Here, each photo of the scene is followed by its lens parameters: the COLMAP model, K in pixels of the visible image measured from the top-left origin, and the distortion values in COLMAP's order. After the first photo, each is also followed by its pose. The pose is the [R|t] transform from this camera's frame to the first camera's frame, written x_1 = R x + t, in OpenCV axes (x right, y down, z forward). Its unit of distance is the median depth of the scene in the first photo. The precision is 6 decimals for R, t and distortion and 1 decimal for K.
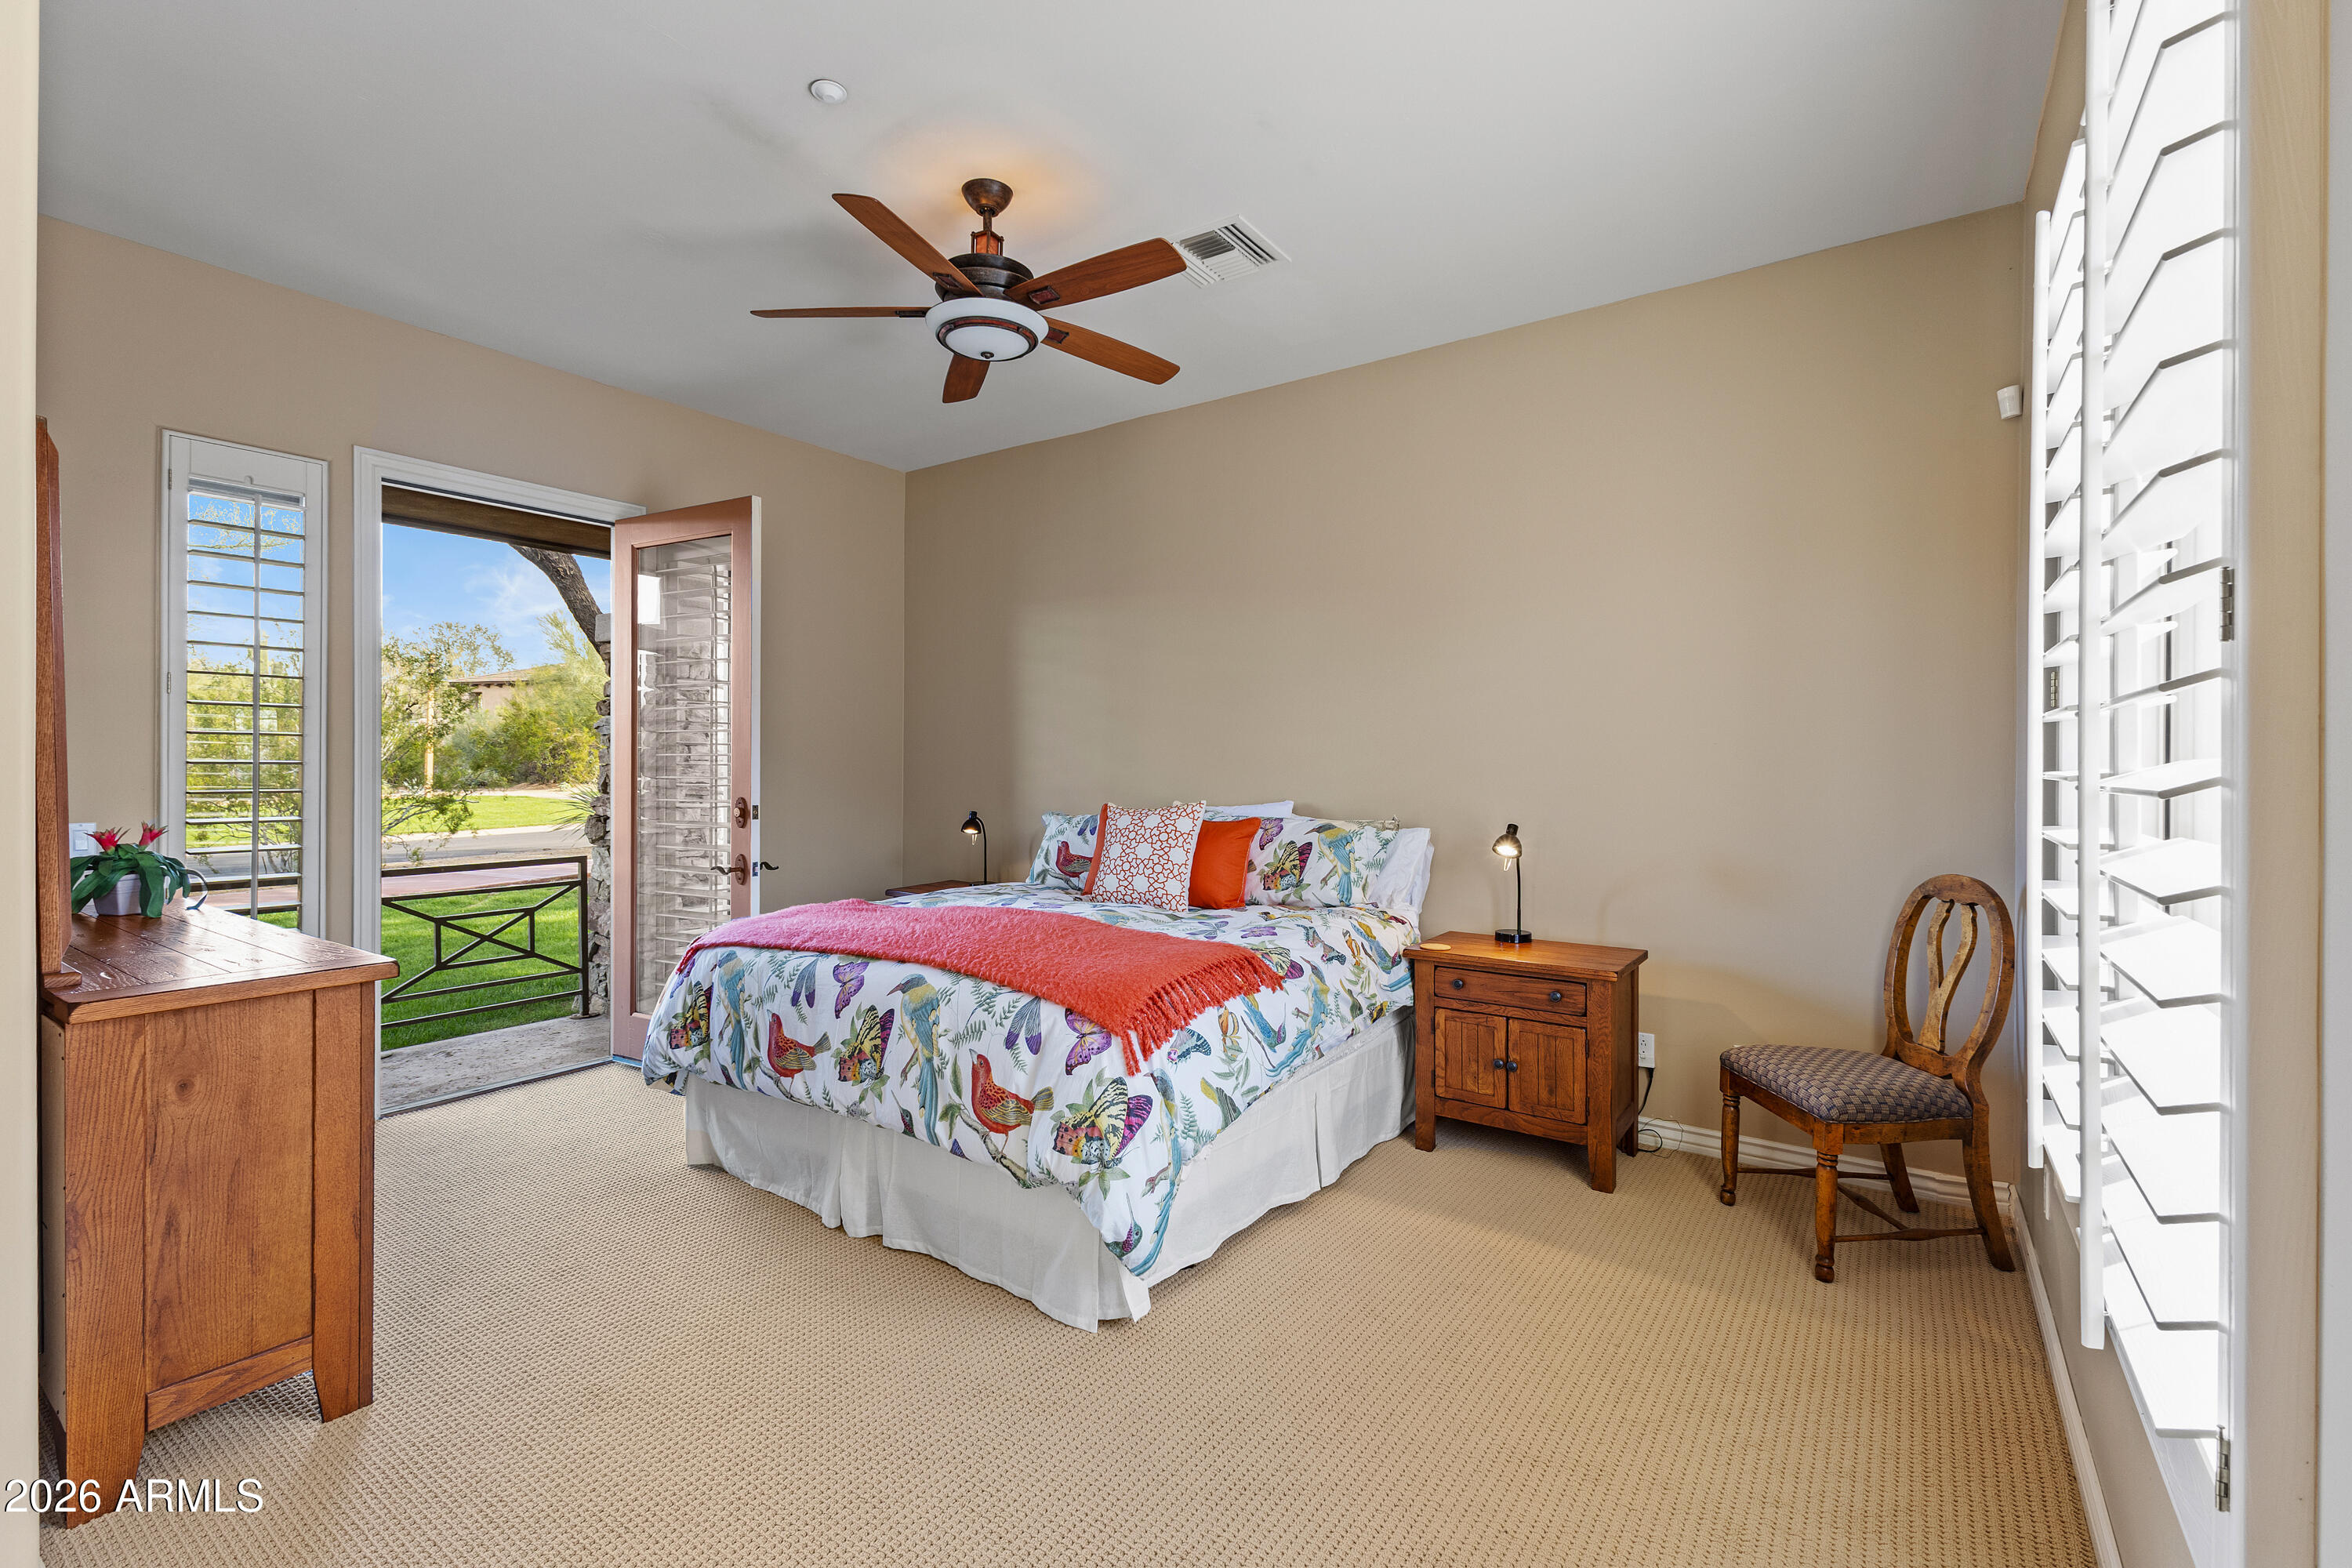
lens RADIAL K [[1019.6, 0, 1176.4], [0, 1019.6, 767.9], [0, 0, 1]] dist [0.006843, 0.000185]
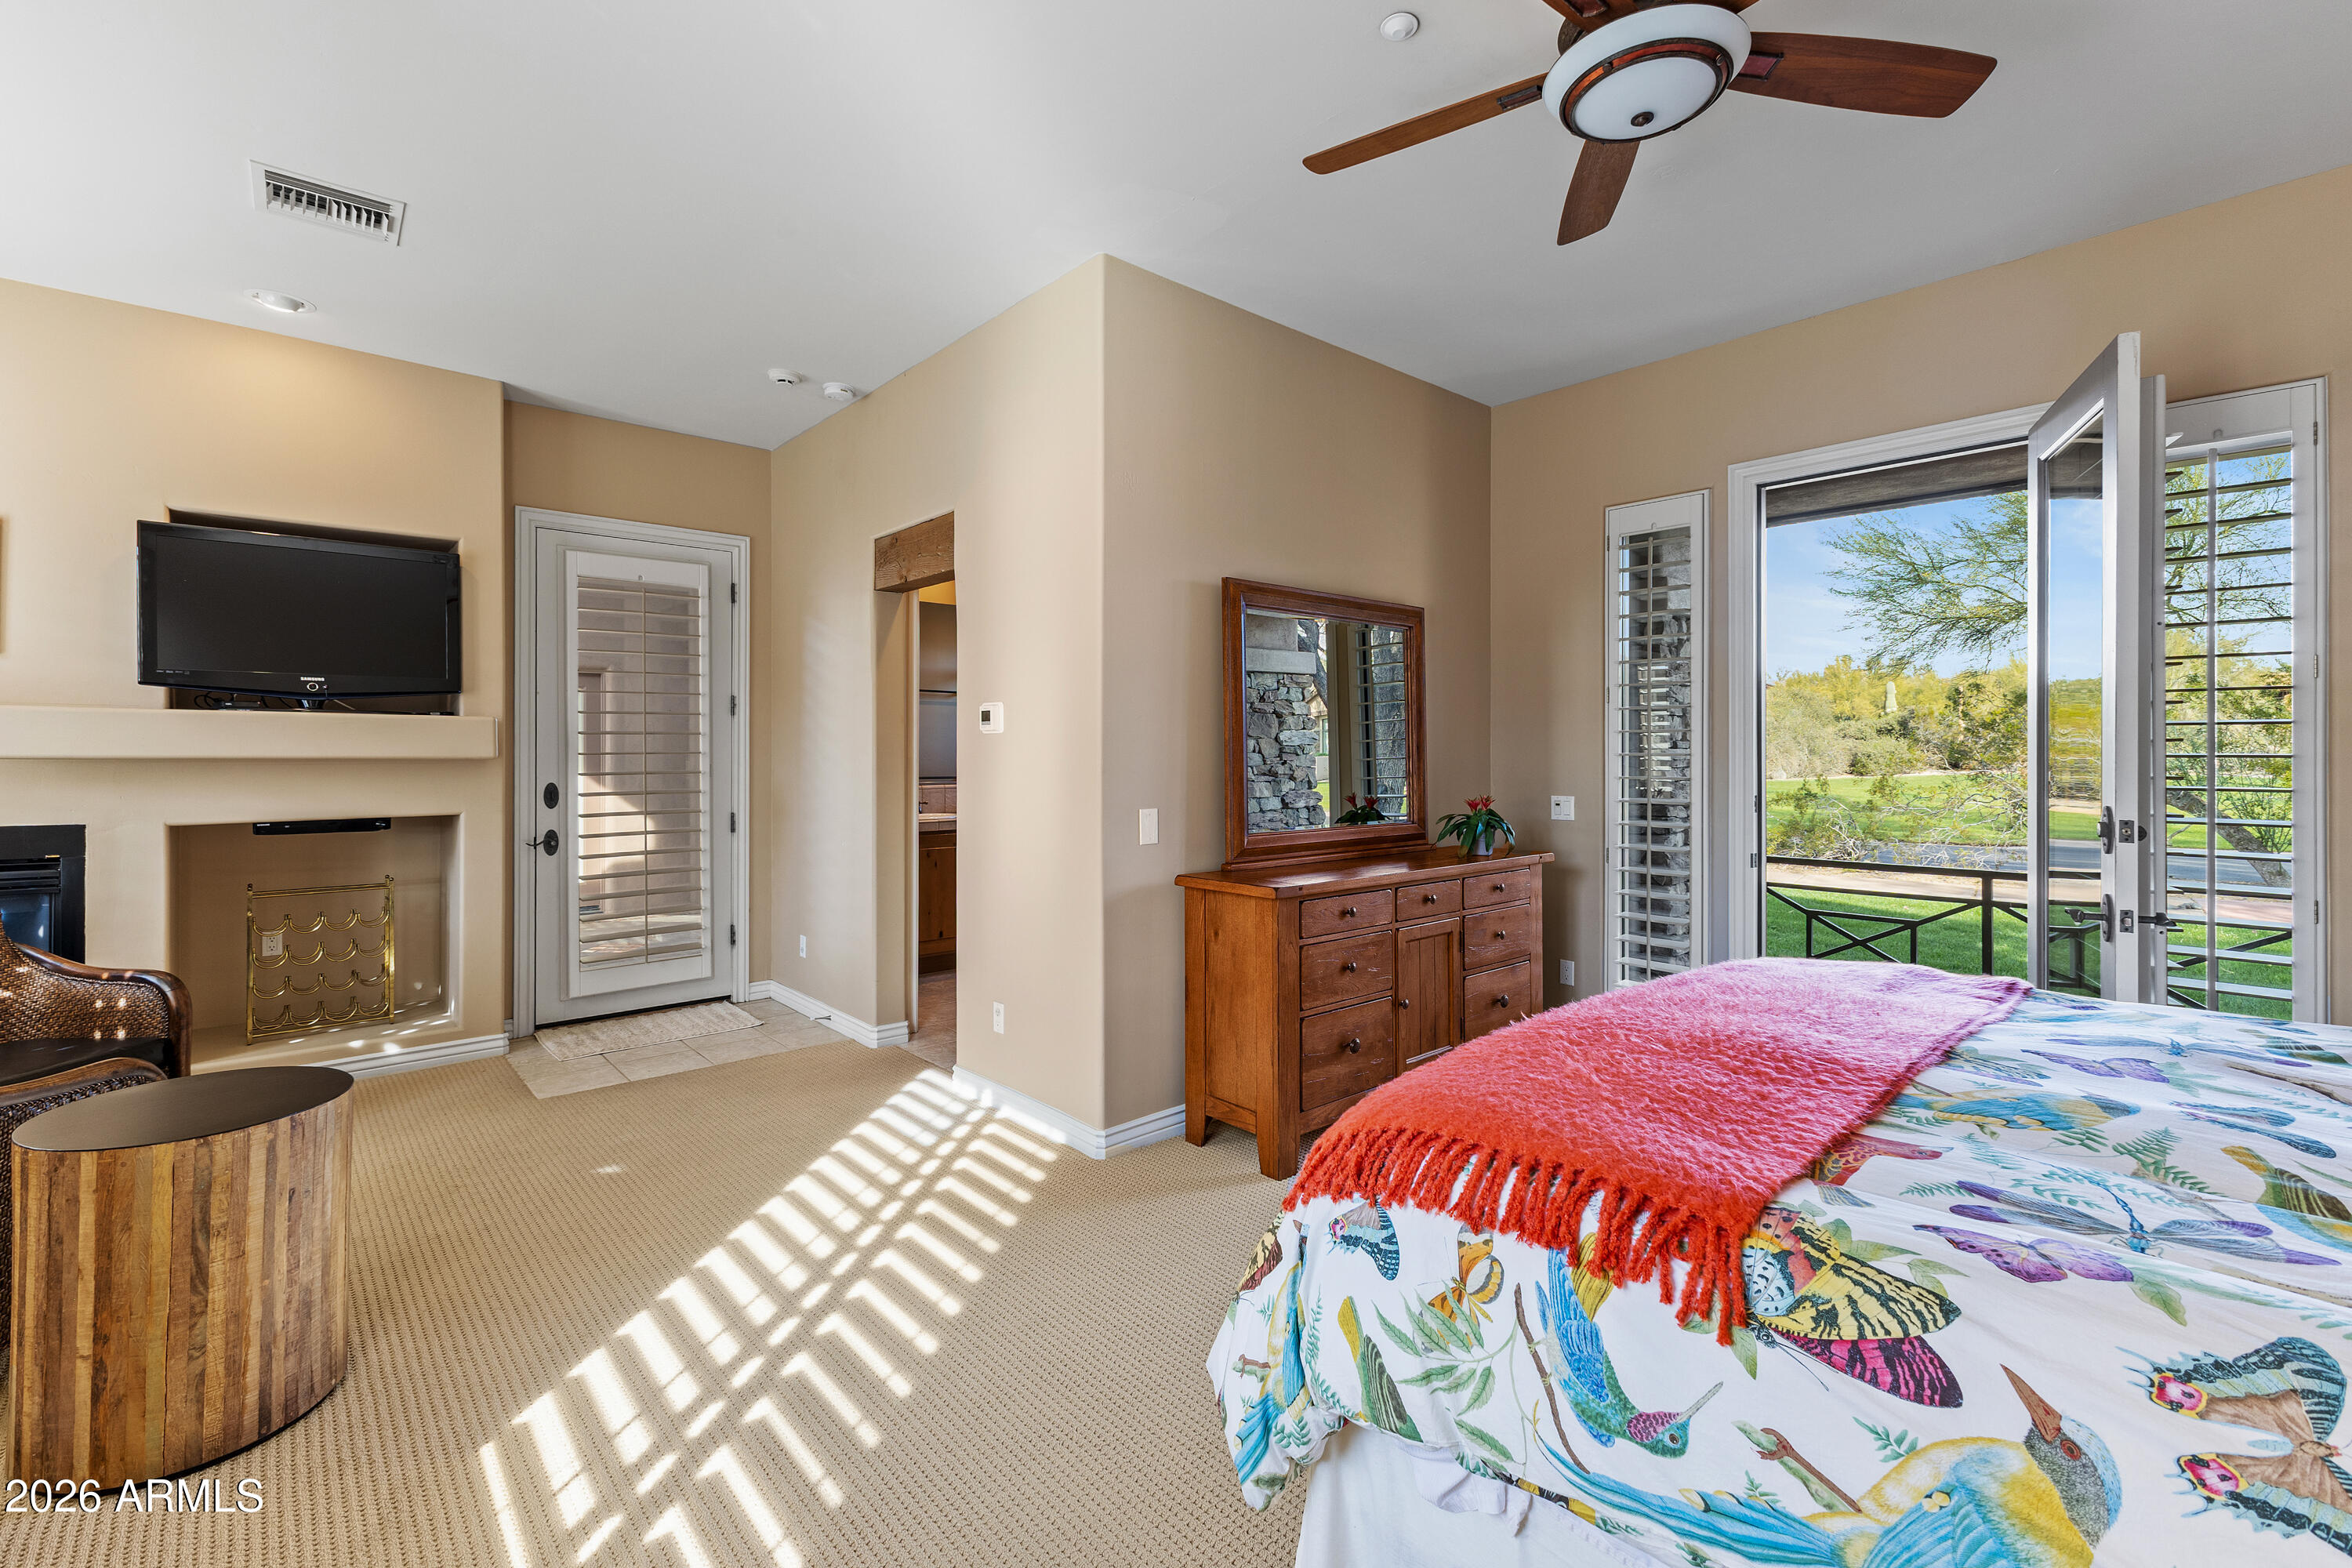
lens RADIAL K [[1019.6, 0, 1186.1], [0, 1019.6, 749.0], [0, 0, 1]] dist [0.006843, 0.000185]
pose [[-0.219839, -0.004297, -0.975527, 0.537659], [-0.006980, 0.999972, -0.002832, -0.002193], [0.975511, 0.006186, -0.219863, 0.914459]]
